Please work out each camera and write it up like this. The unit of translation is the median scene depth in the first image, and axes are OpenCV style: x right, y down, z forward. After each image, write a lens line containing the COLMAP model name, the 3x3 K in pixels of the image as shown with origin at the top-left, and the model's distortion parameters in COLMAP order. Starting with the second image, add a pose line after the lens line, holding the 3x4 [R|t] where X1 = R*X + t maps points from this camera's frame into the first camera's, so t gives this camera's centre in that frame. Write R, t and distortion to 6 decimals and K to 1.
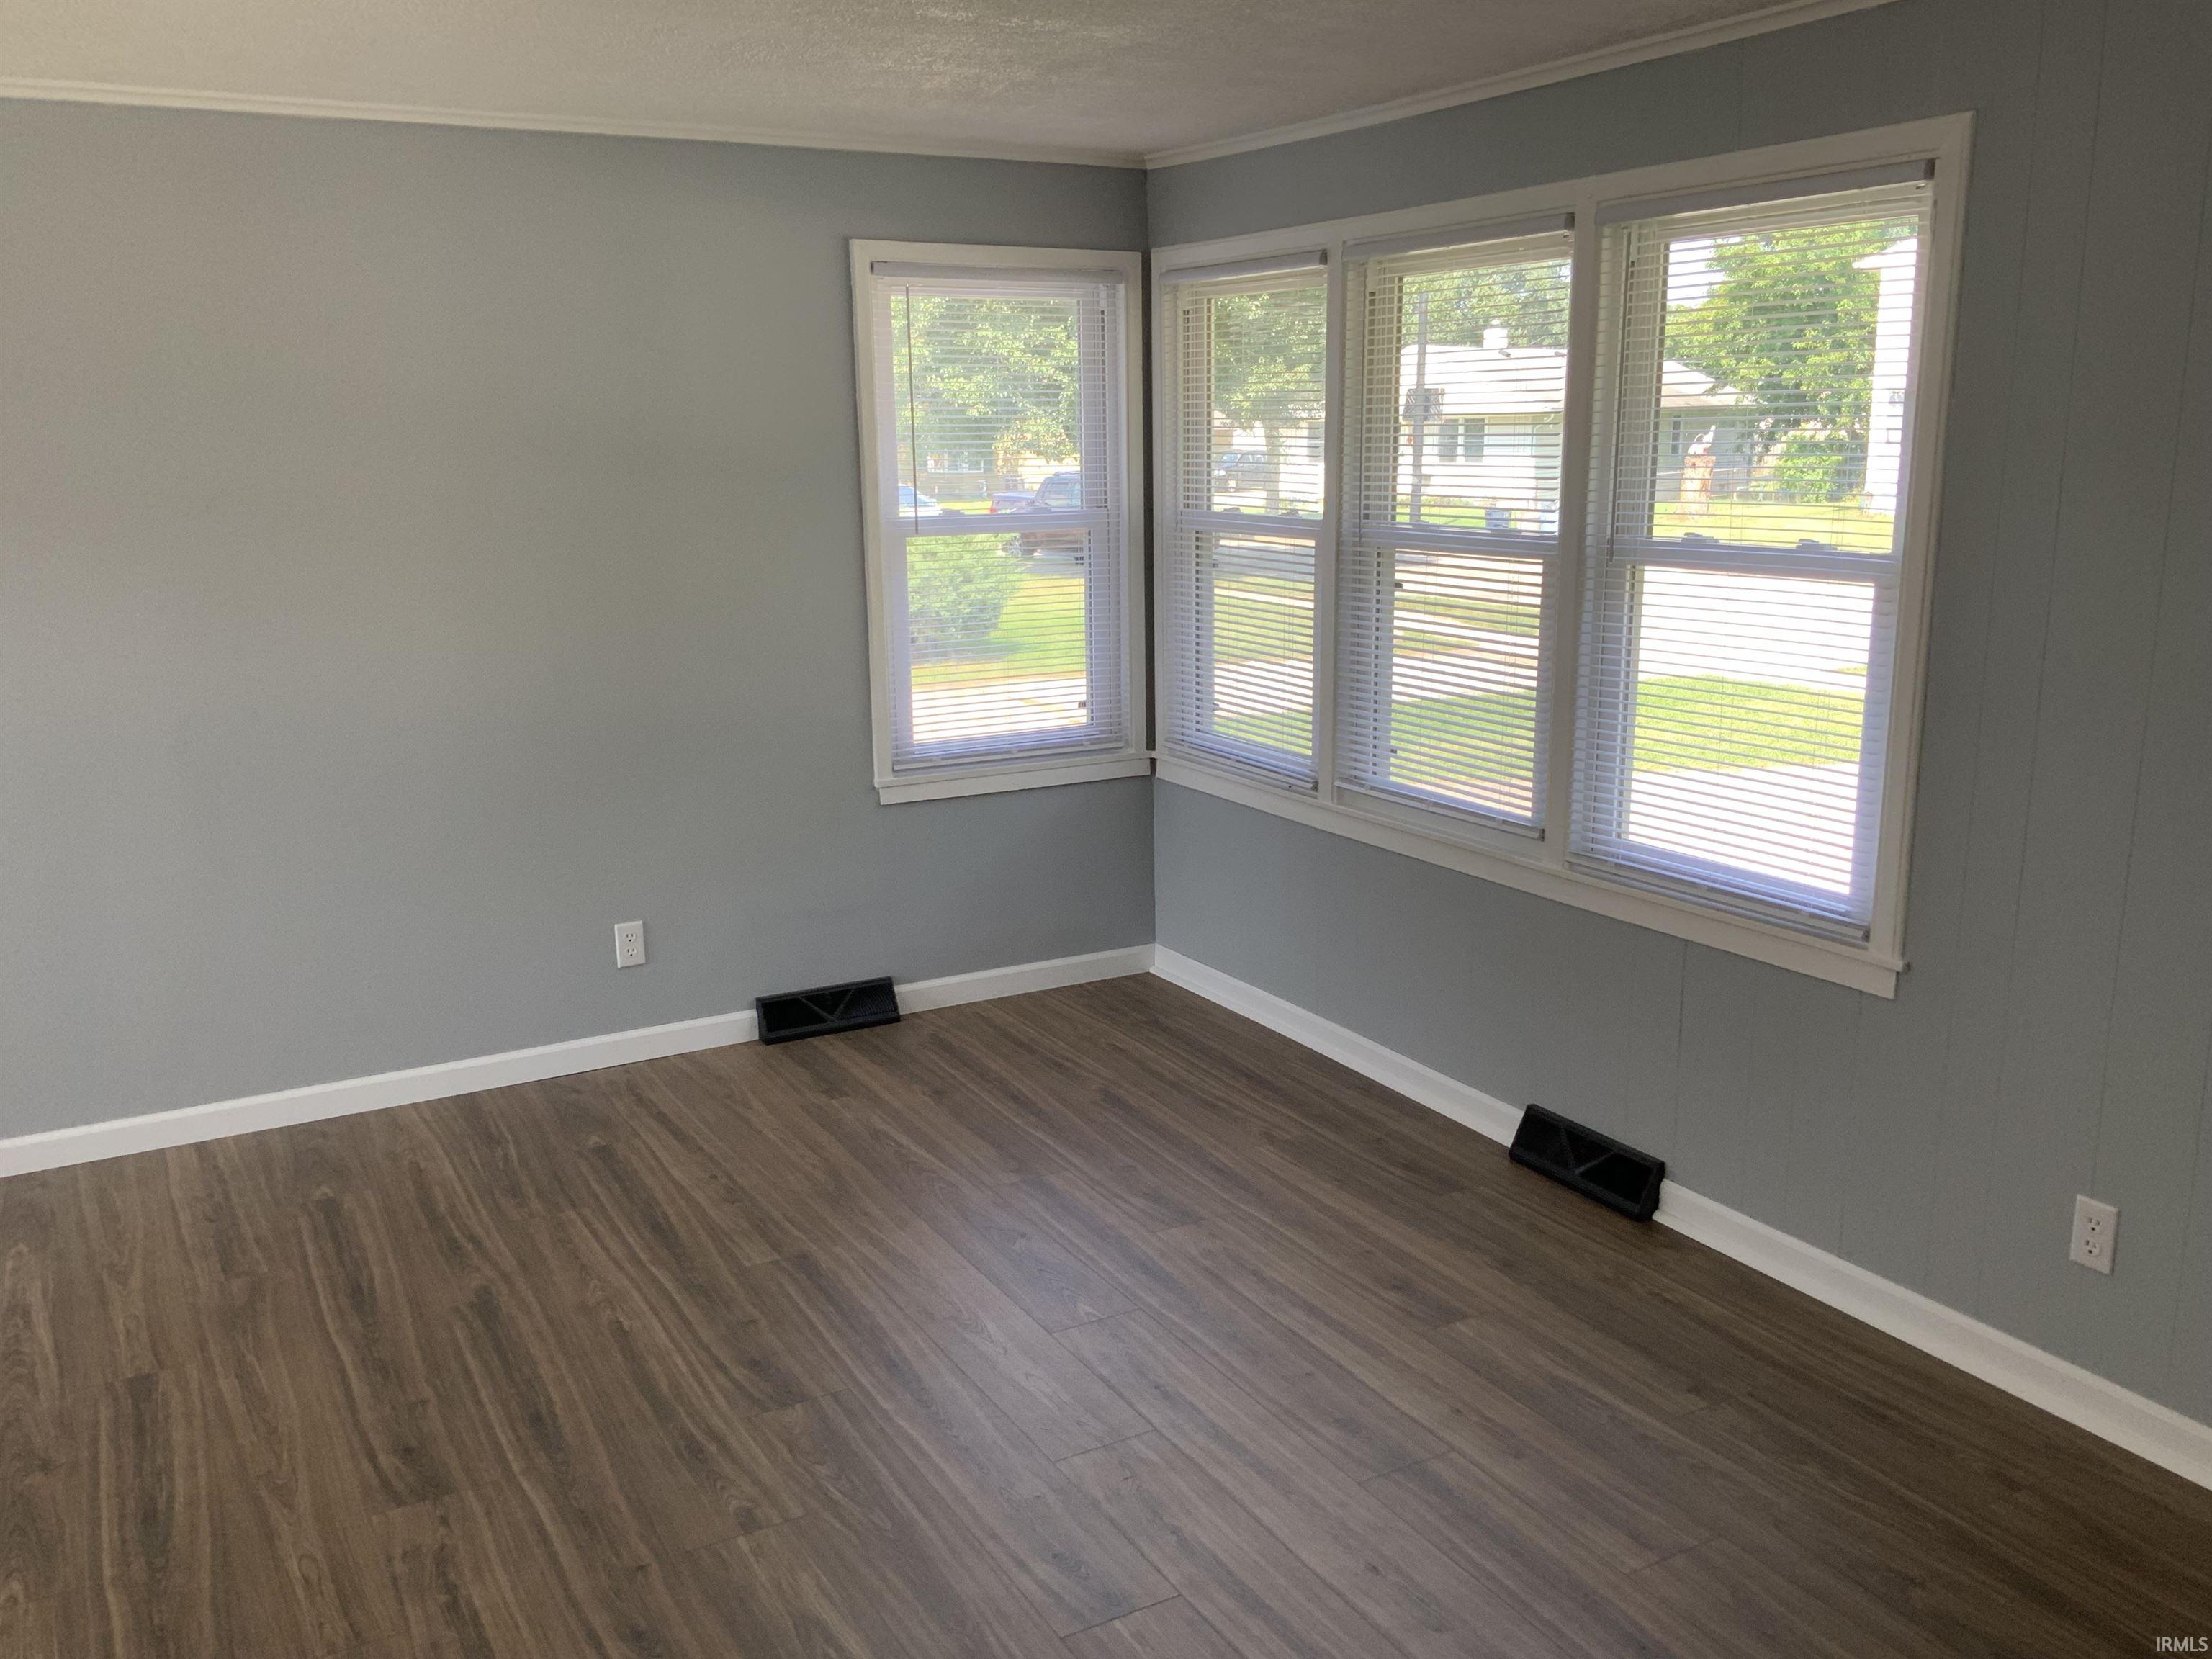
lens RADIAL K [[1836.7, 0, 1113.9], [0, 1836.7, 831.4], [0, 0, 1]] dist [0.040760, -0.000278]
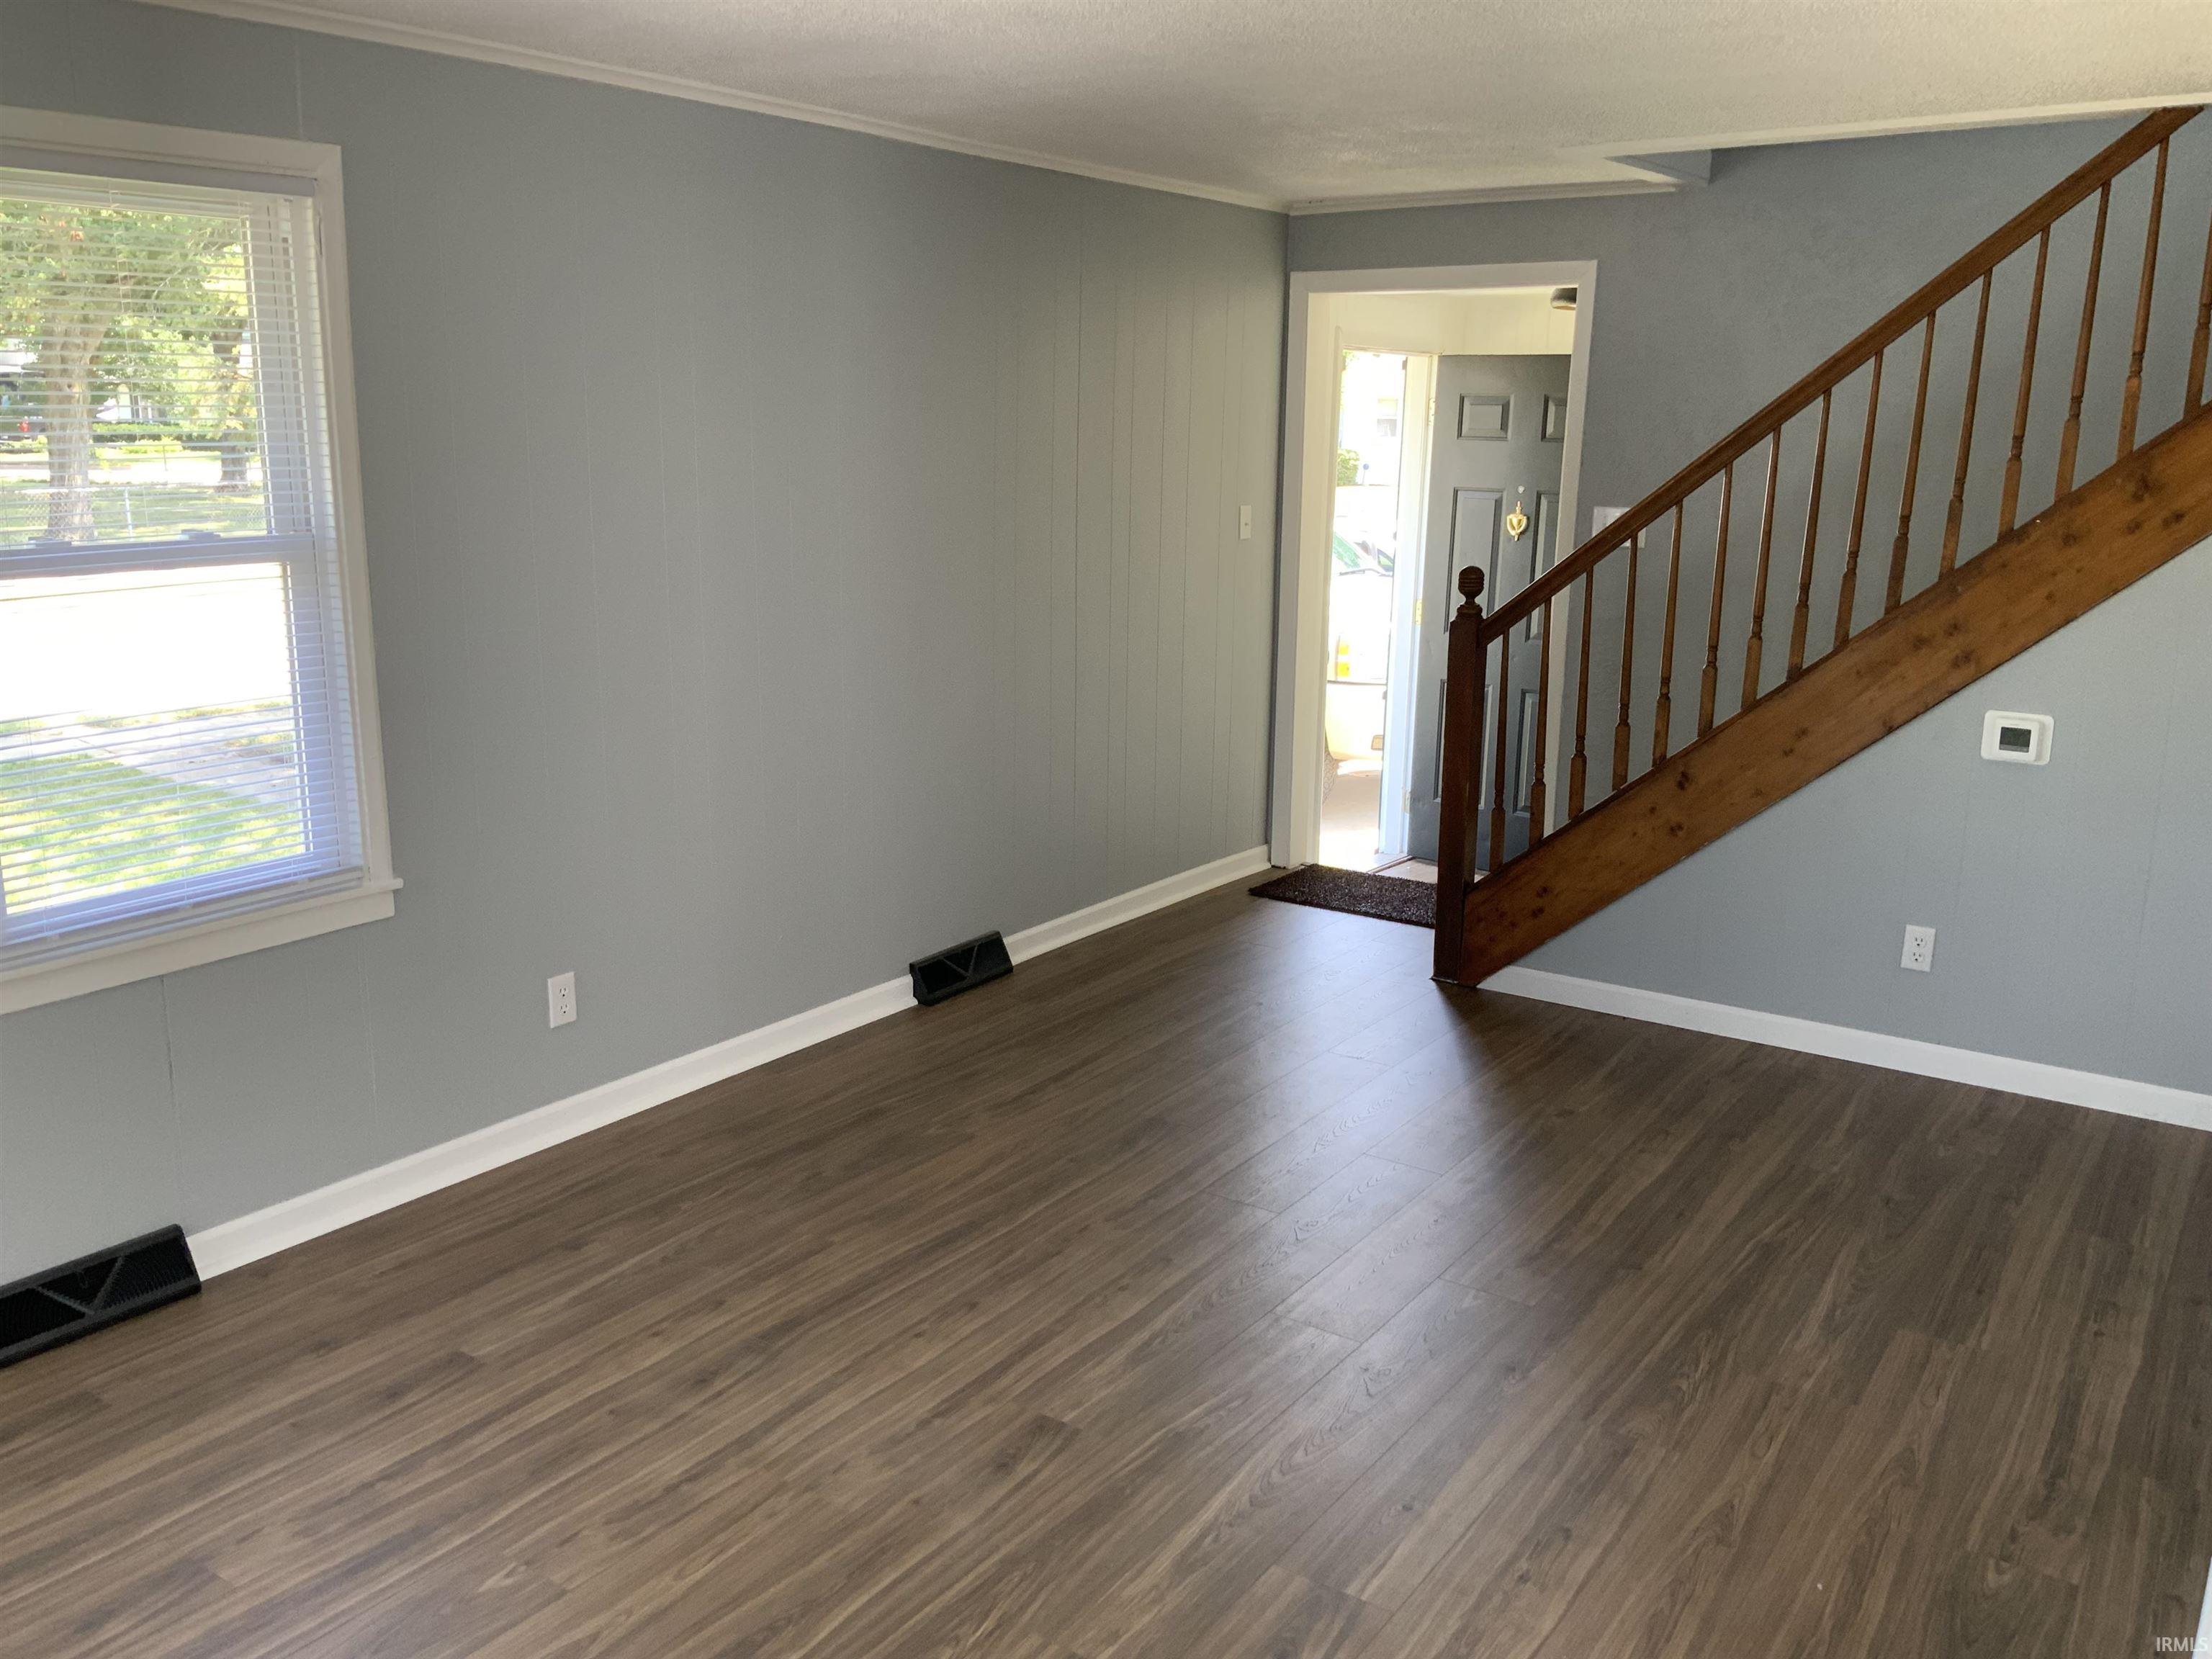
lens RADIAL K [[1836.7, 0, 1113.9], [0, 1836.7, 831.4], [0, 0, 1]] dist [0.040760, -0.000278]
pose [[-0.436414, -0.200719, 0.877072, -0.751010], [0.180317, 0.935512, 0.303815, -0.220689], [-0.881492, 0.290740, -0.372077, 0.990550]]
